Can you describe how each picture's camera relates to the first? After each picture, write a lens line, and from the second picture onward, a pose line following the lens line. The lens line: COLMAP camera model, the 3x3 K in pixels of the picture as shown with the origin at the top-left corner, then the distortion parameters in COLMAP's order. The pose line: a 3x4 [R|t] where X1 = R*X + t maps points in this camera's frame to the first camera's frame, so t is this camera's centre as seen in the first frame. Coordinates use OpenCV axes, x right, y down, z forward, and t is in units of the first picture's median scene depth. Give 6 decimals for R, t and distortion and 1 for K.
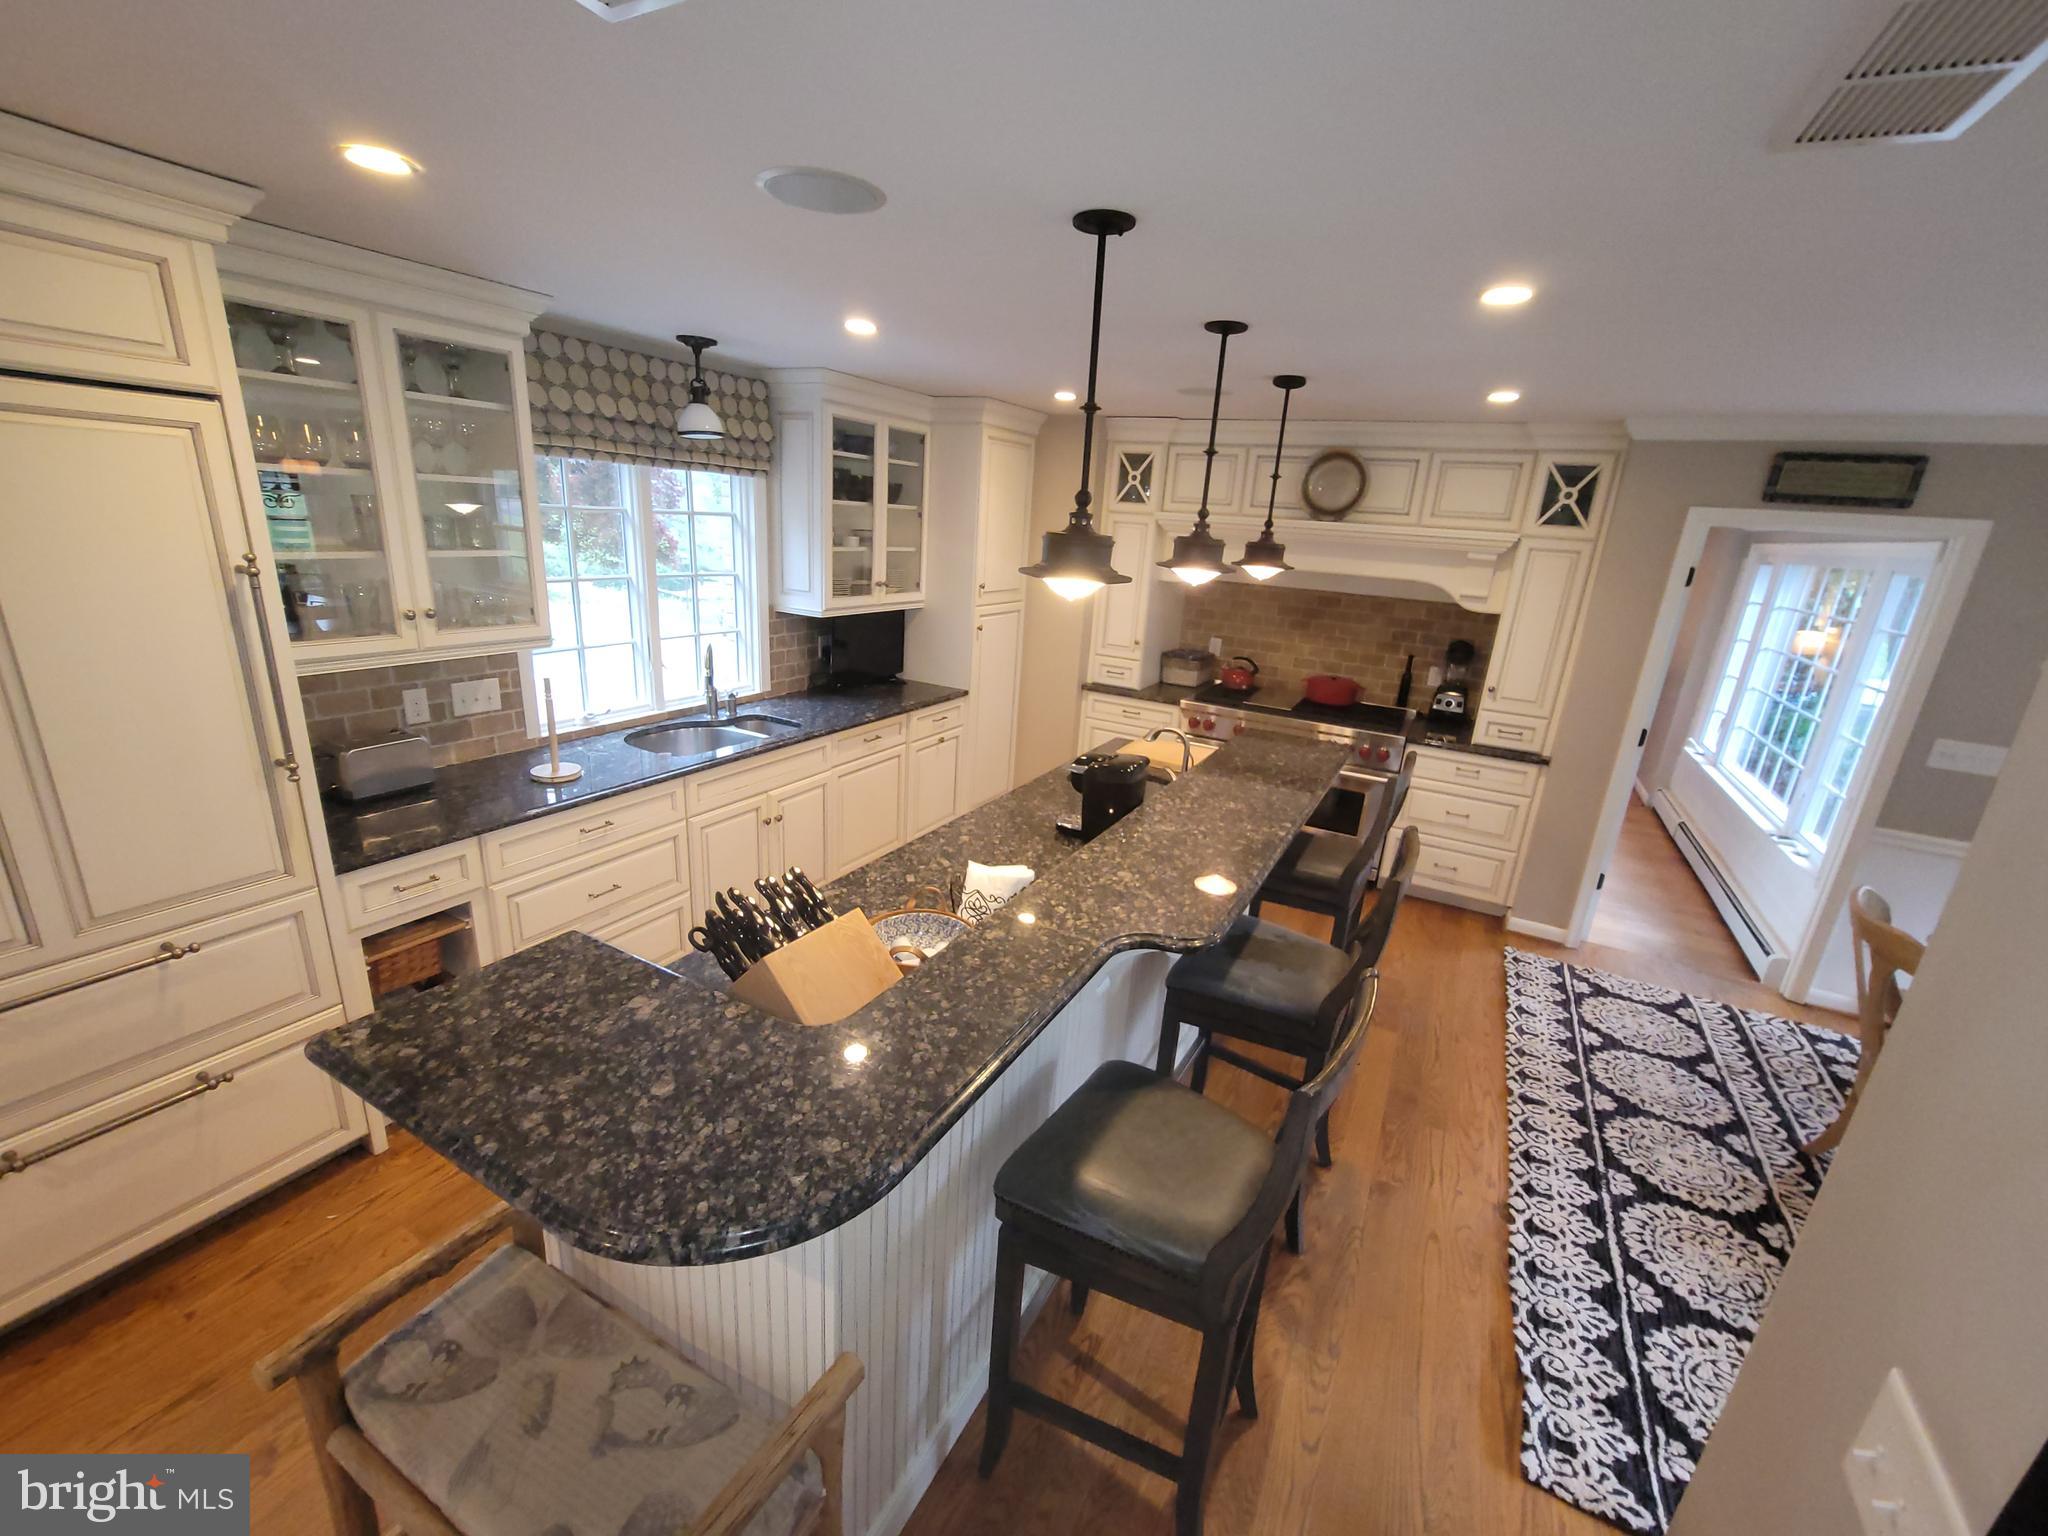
lens RADIAL K [[841.2, 0, 1011.1], [0, 841.2, 775.7], [0, 0, 1]] dist [-0.006470, 0.002981]
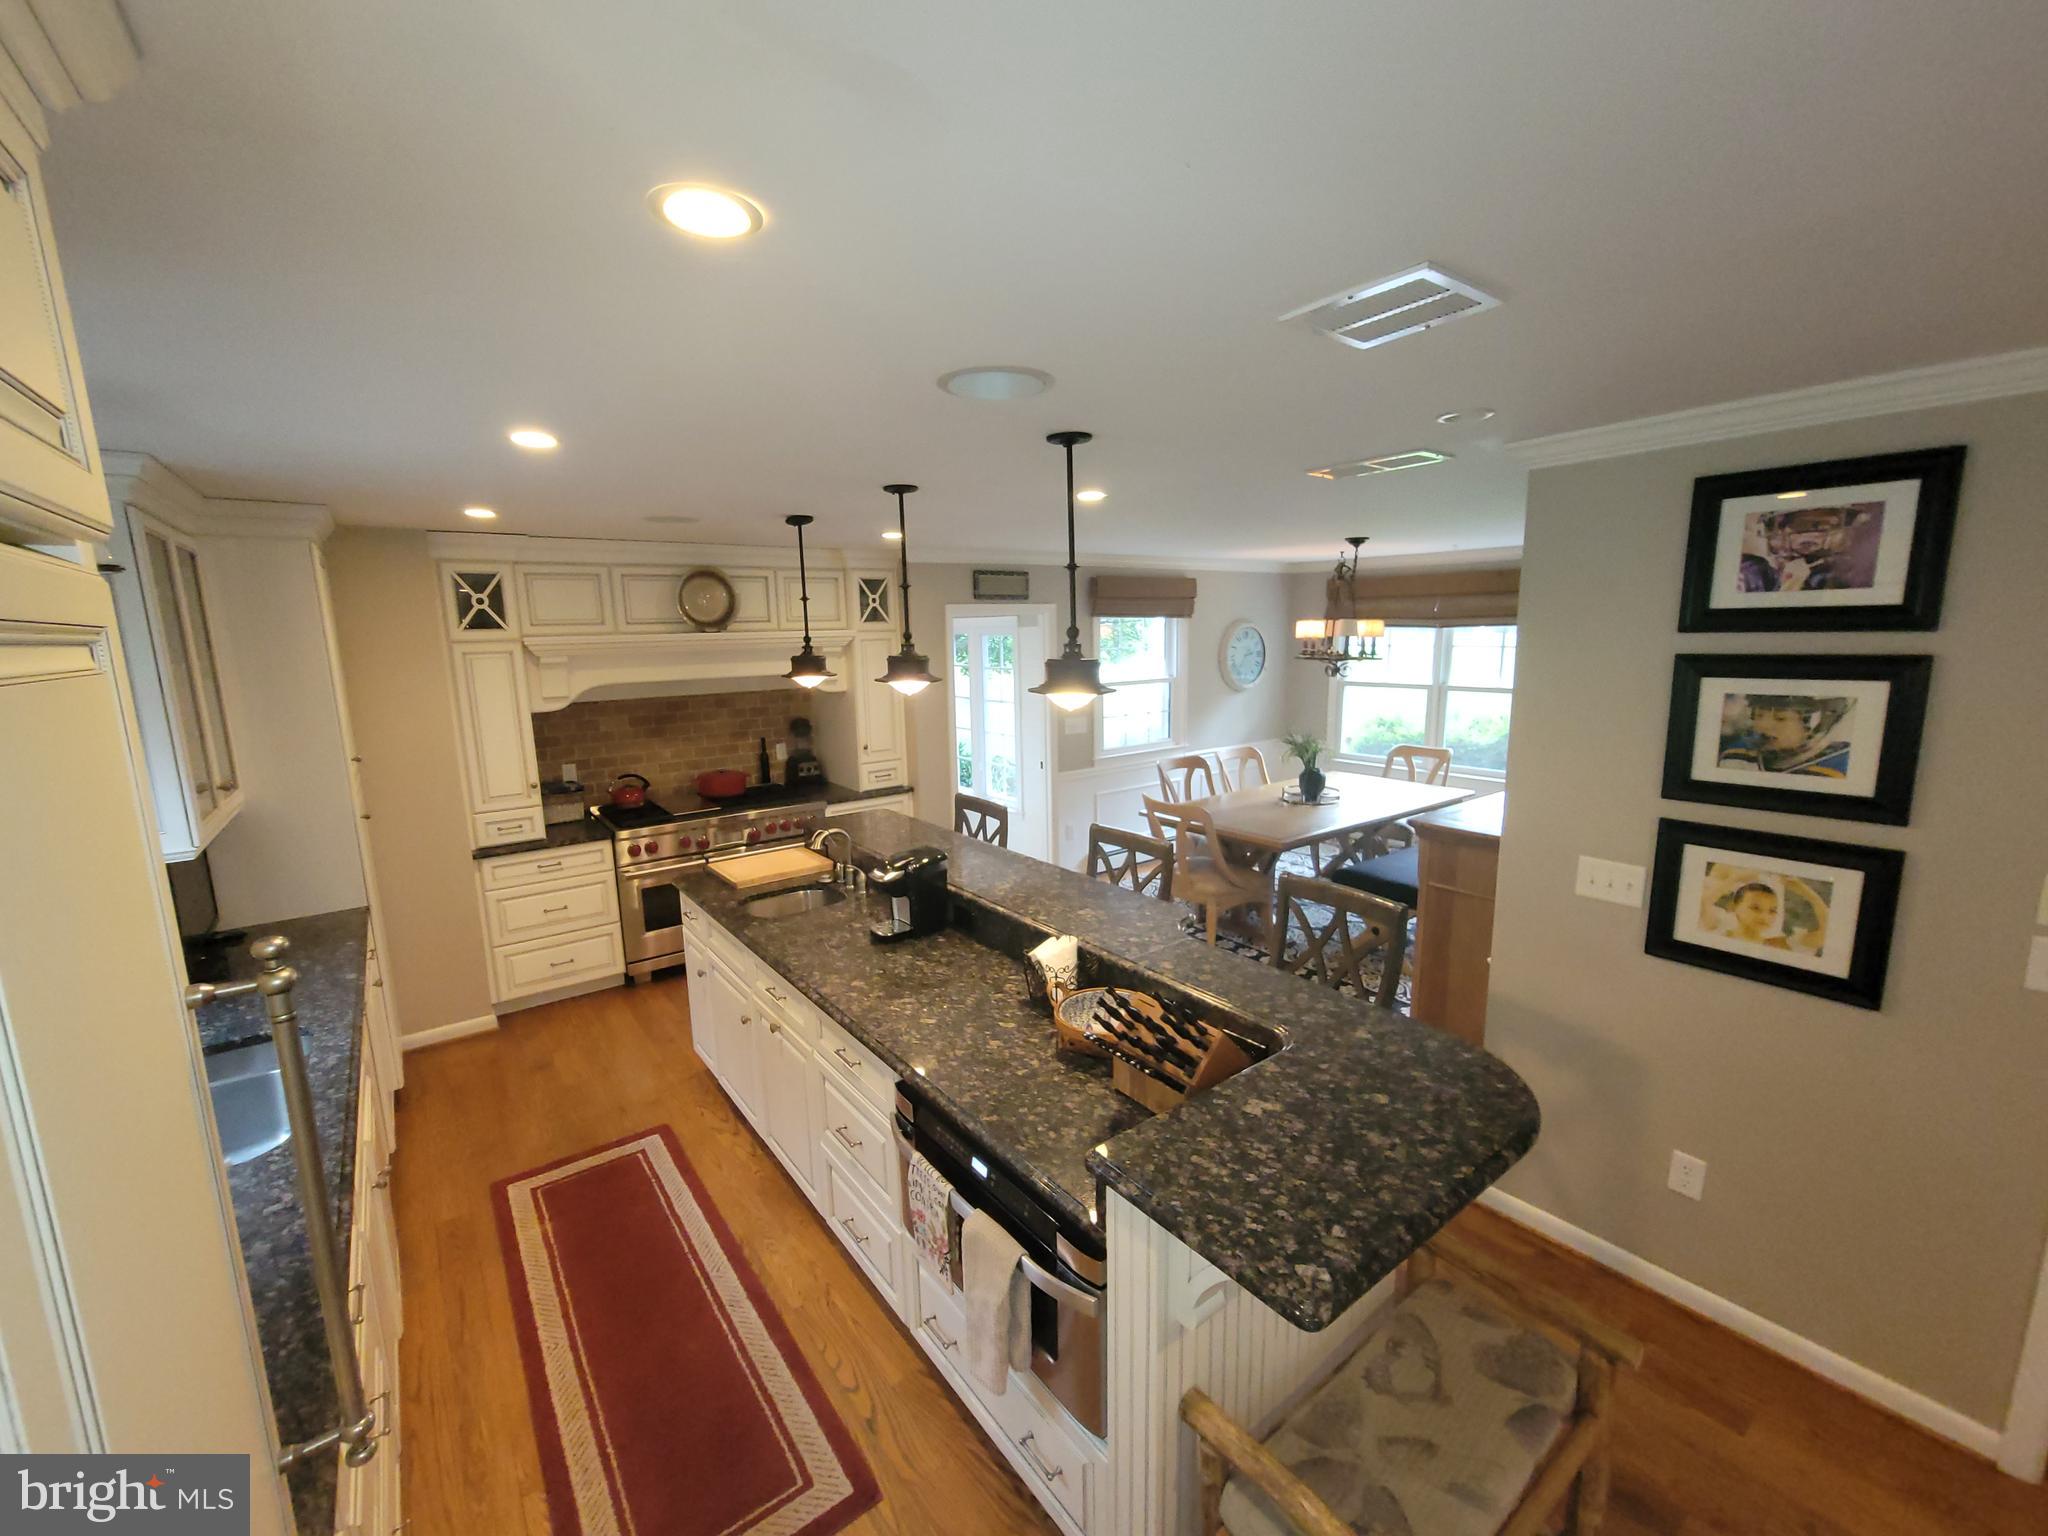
lens RADIAL K [[841.2, 0, 1015.0], [0, 841.2, 775.2], [0, 0, 1]] dist [-0.006470, 0.002981]
pose [[0.405829, -0.229998, 0.884536, -0.531503], [0.317784, 0.942940, 0.099384, -0.128436], [-0.856923, 0.240758, 0.455762, 0.245754]]
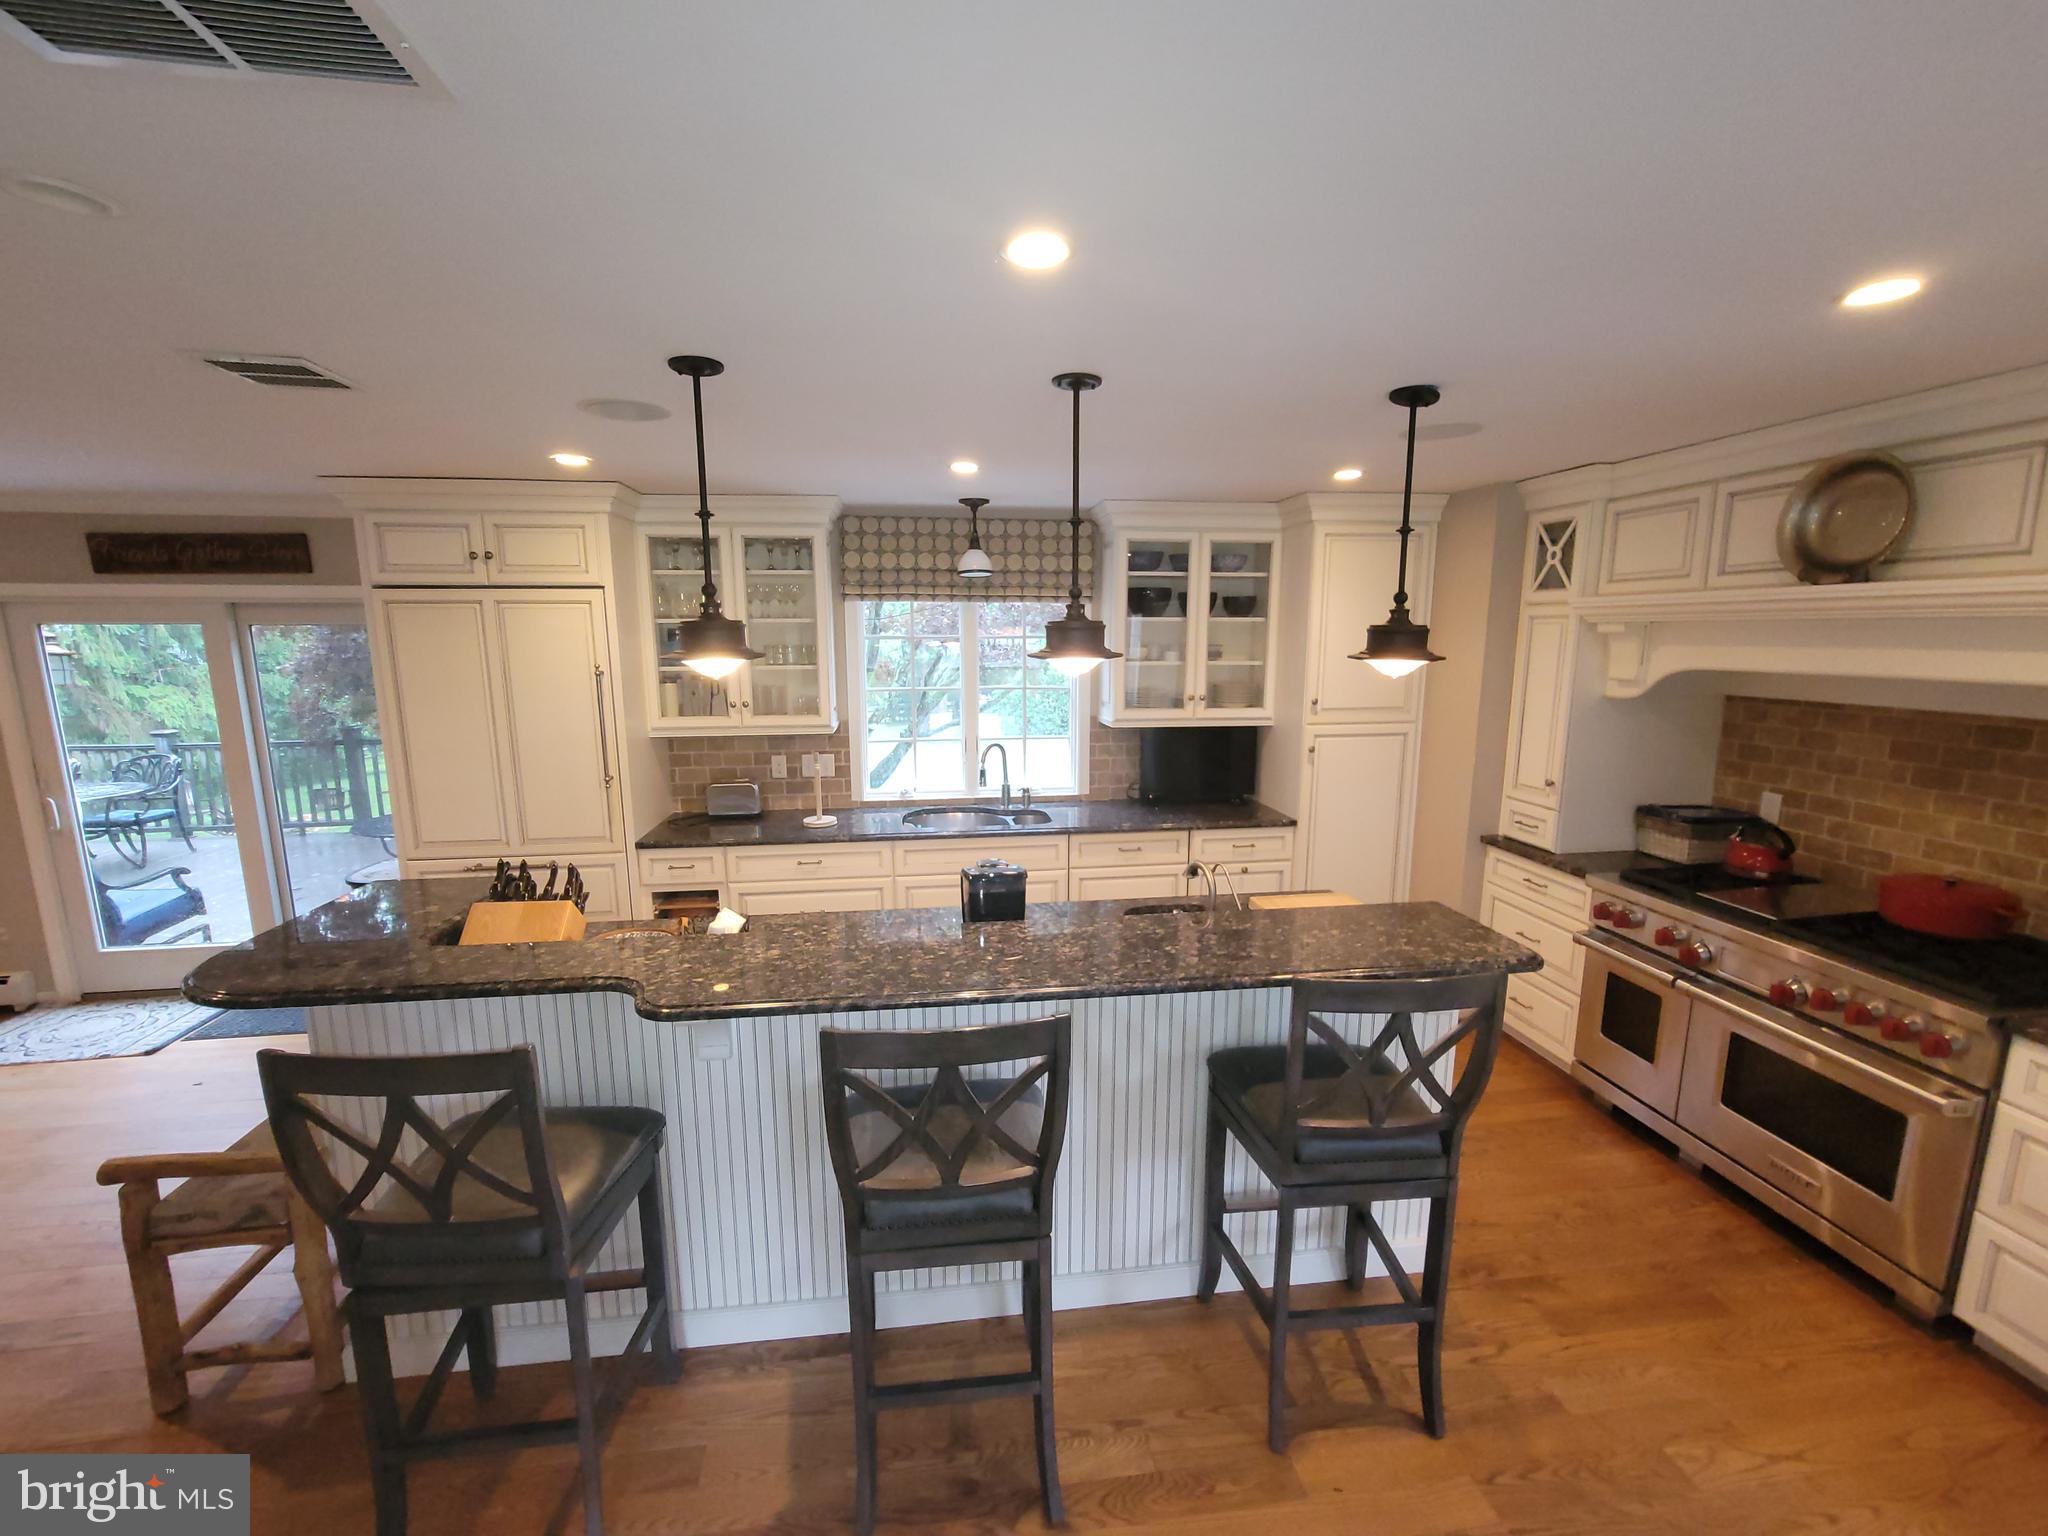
lens RADIAL K [[841.2, 0, 1012.2], [0, 841.2, 777.9], [0, 0, 1]] dist [-0.006470, 0.002981]
pose [[0.589699, 0.073993, -0.804227, 0.582229], [-0.201257, 0.977843, -0.057605, -0.044774], [0.782145, 0.195826, 0.591525, 0.319479]]
